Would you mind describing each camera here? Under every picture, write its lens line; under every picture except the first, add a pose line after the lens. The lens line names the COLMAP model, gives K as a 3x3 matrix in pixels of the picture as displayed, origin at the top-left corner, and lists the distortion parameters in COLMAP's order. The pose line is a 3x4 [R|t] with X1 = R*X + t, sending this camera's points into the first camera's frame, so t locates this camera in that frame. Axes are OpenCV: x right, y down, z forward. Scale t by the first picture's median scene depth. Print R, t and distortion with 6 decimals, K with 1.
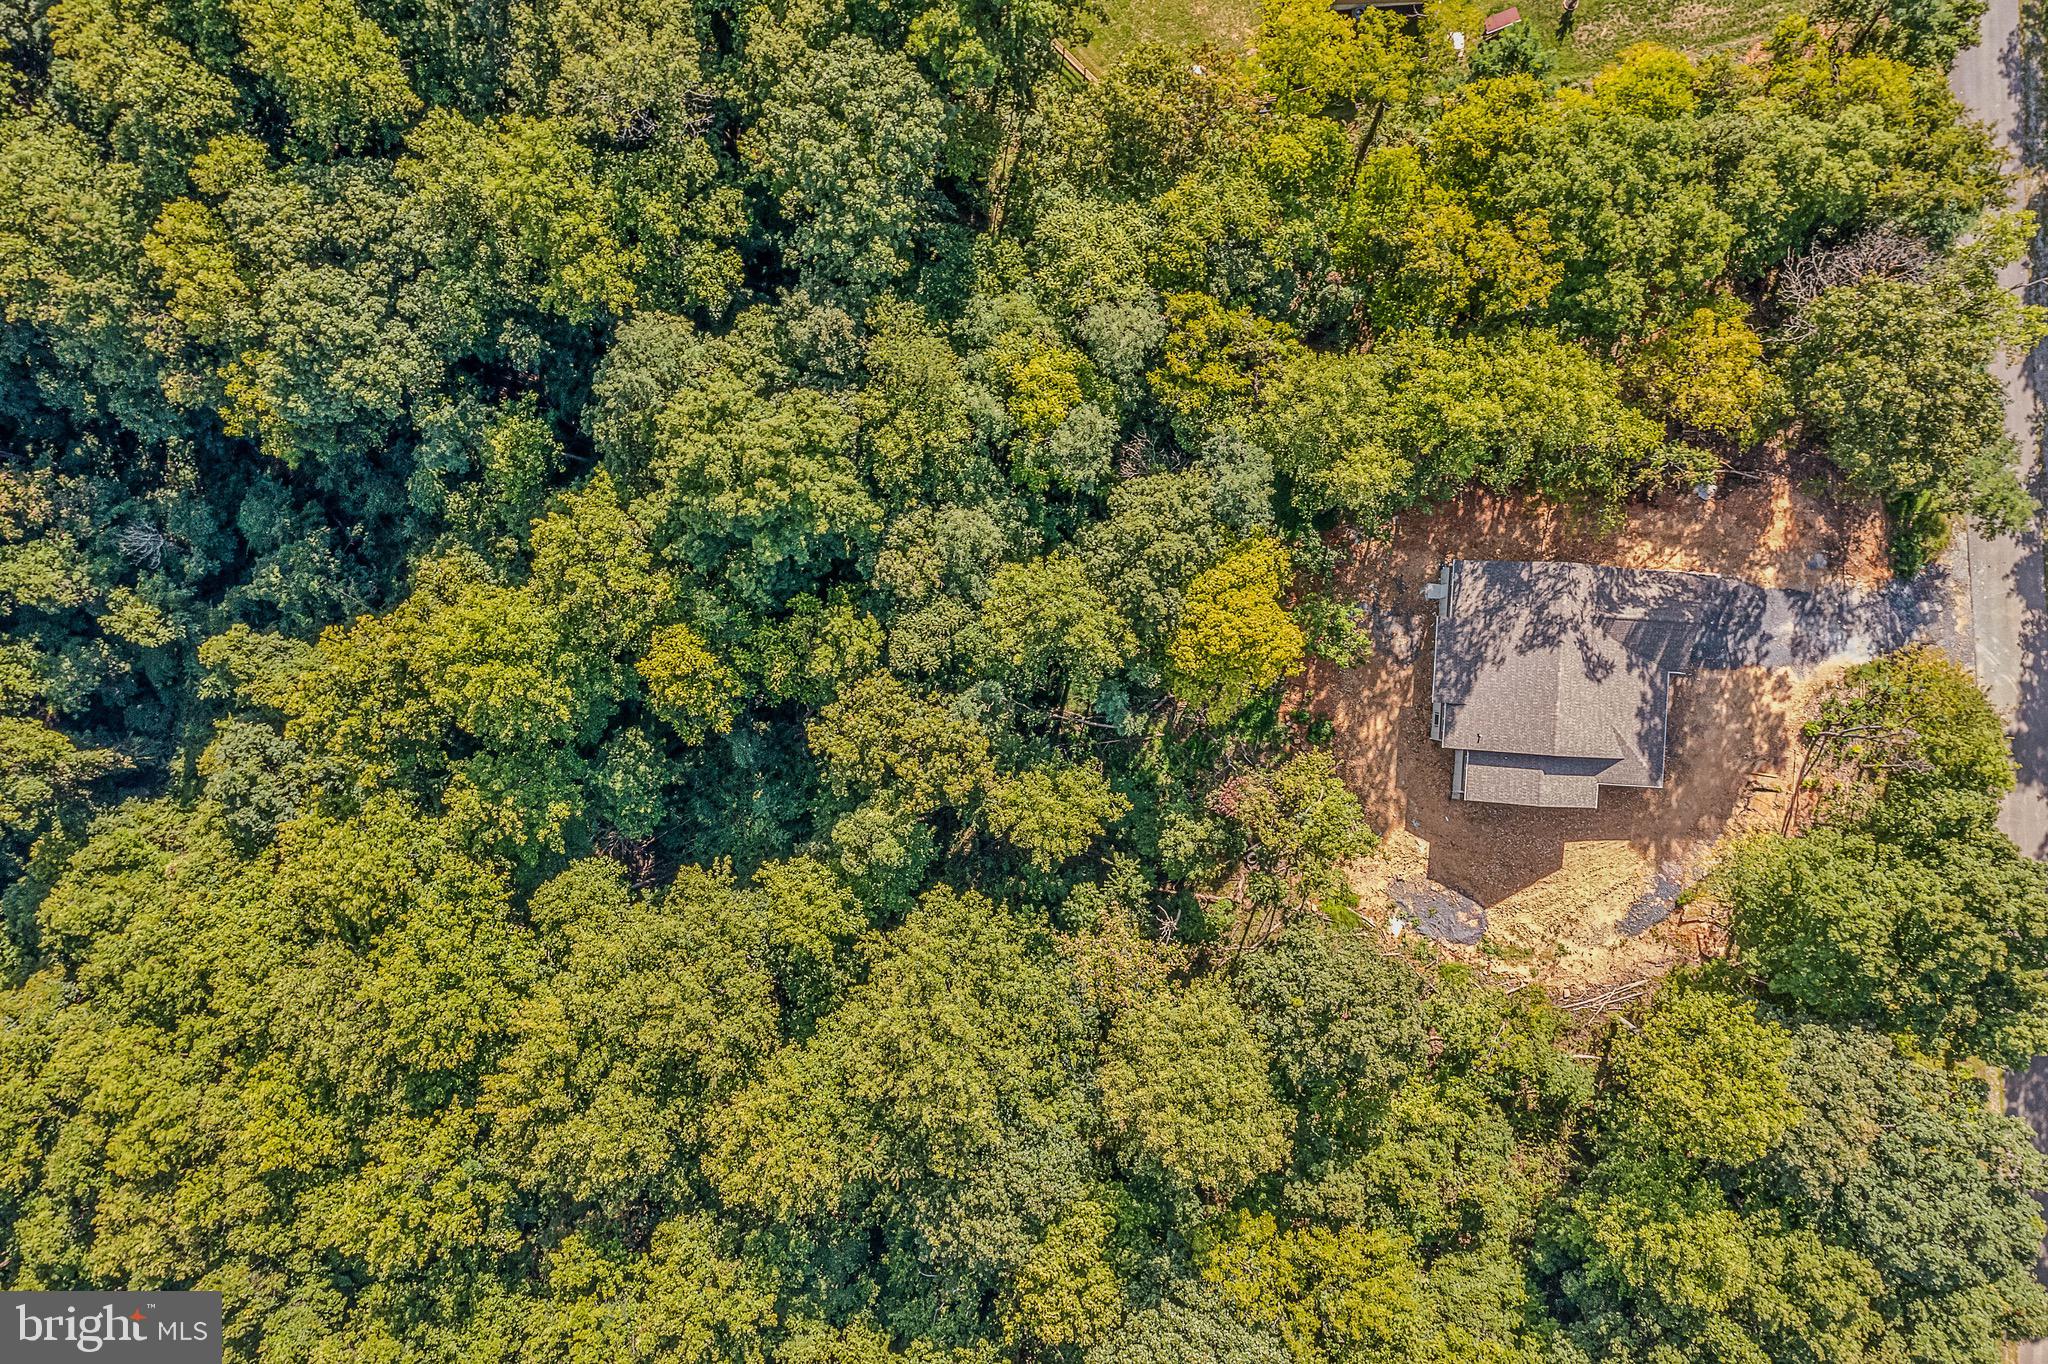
lens RADIAL K [[1380.3, 0, 1016.2], [0, 1380.3, 683.8], [0, 0, 1]] dist [0.002305, 0.002736]
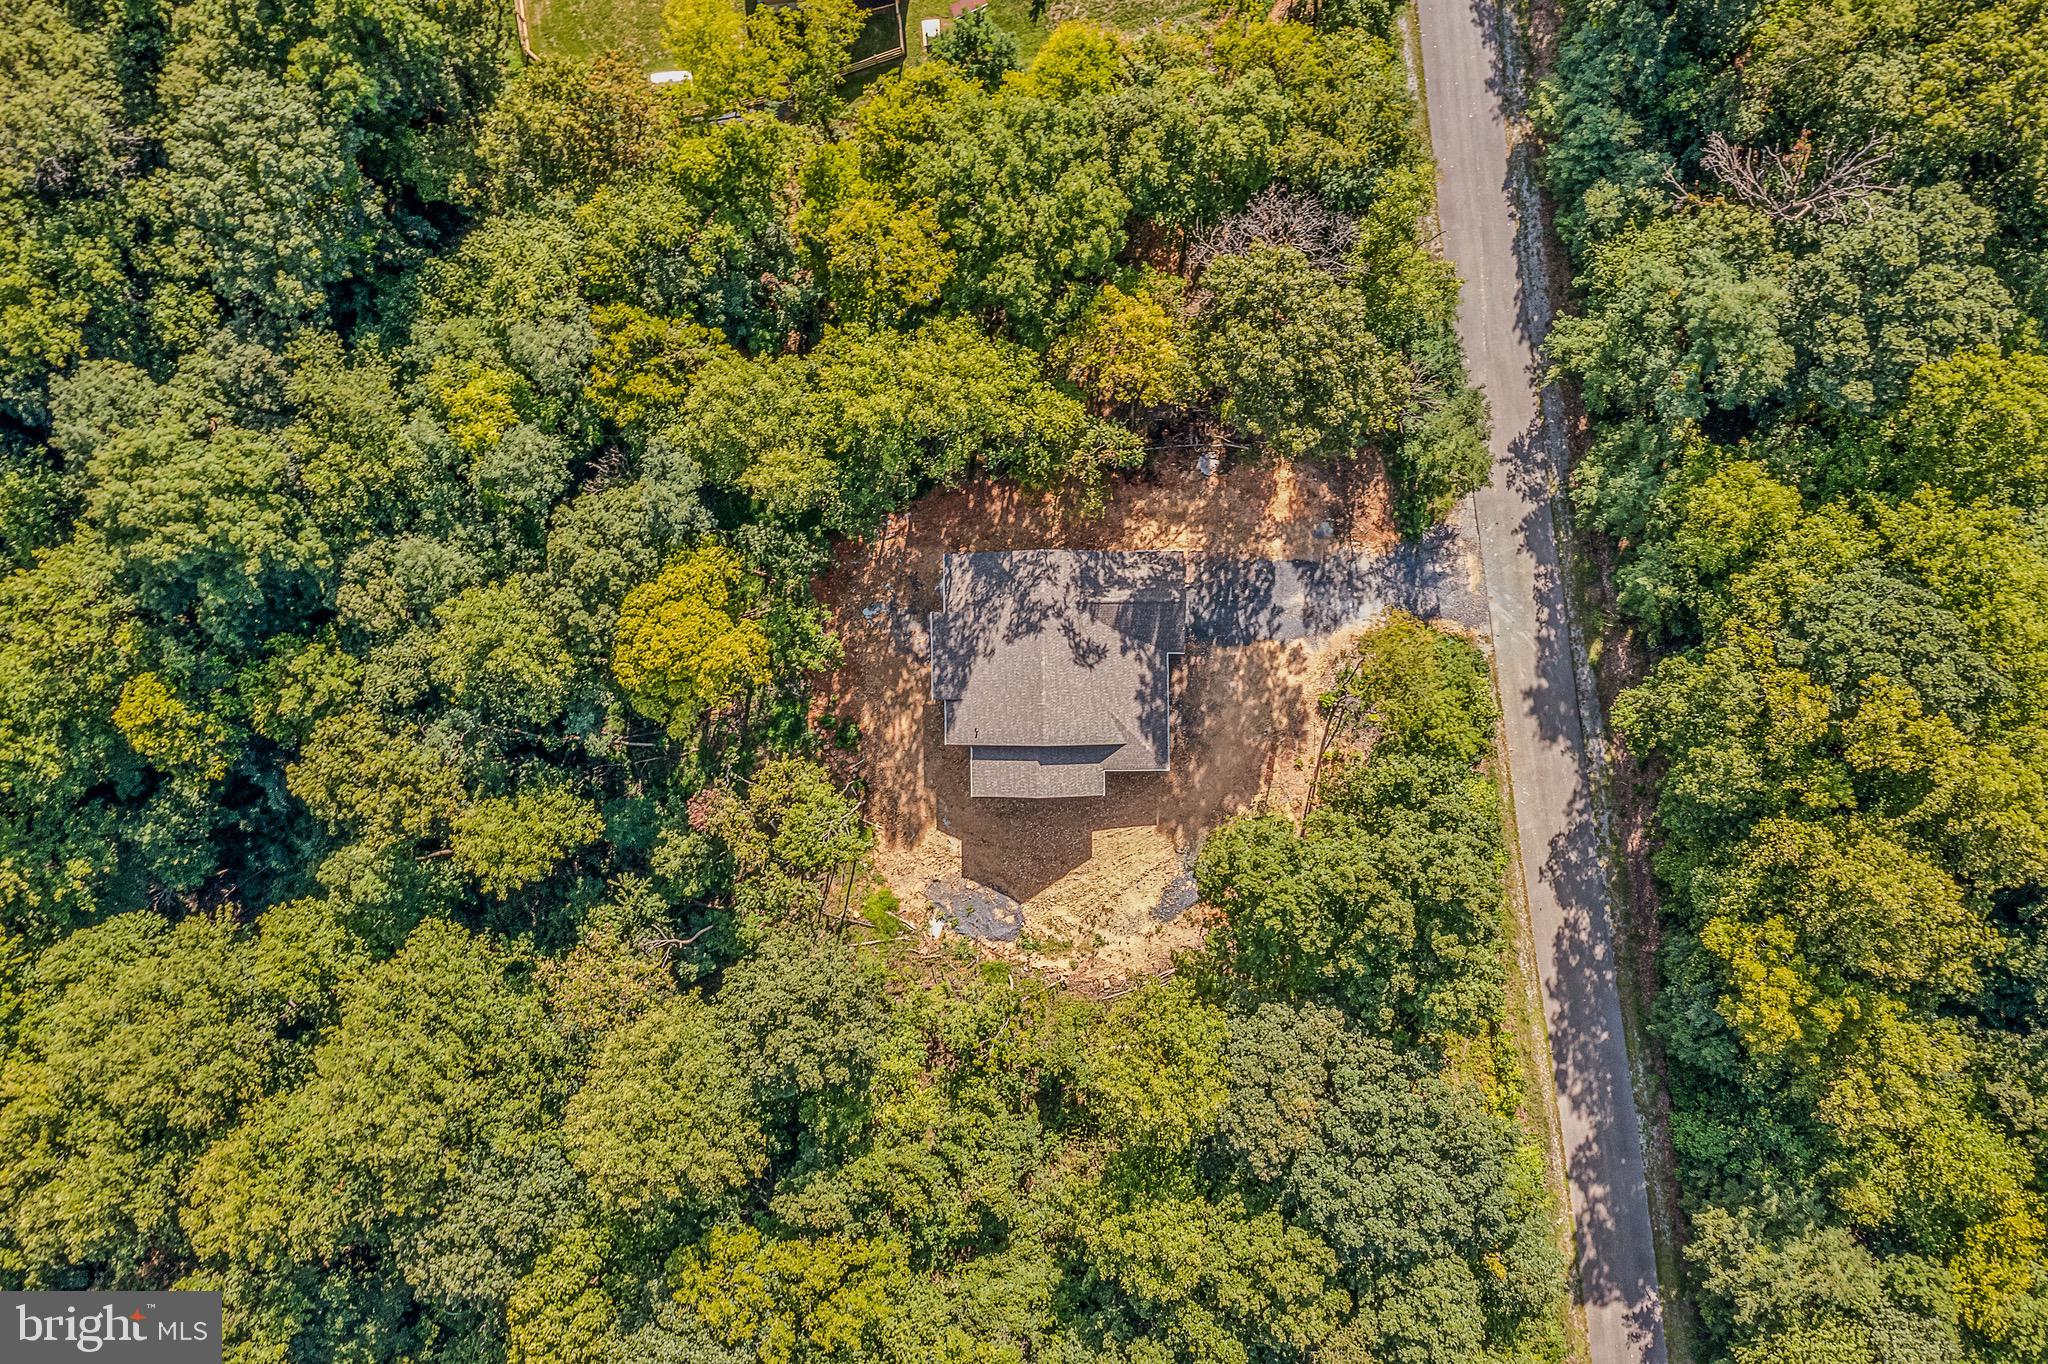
lens RADIAL K [[1380.3, 0, 1032.1], [0, 1380.3, 683.3], [0, 0, 1]] dist [0.002305, 0.002736]
pose [[0.997663, -0.067911, -0.007552, 0.407800], [0.067901, 0.997691, -0.001501, 0.008730], [0.007636, 0.000985, 0.999970, 0.013862]]
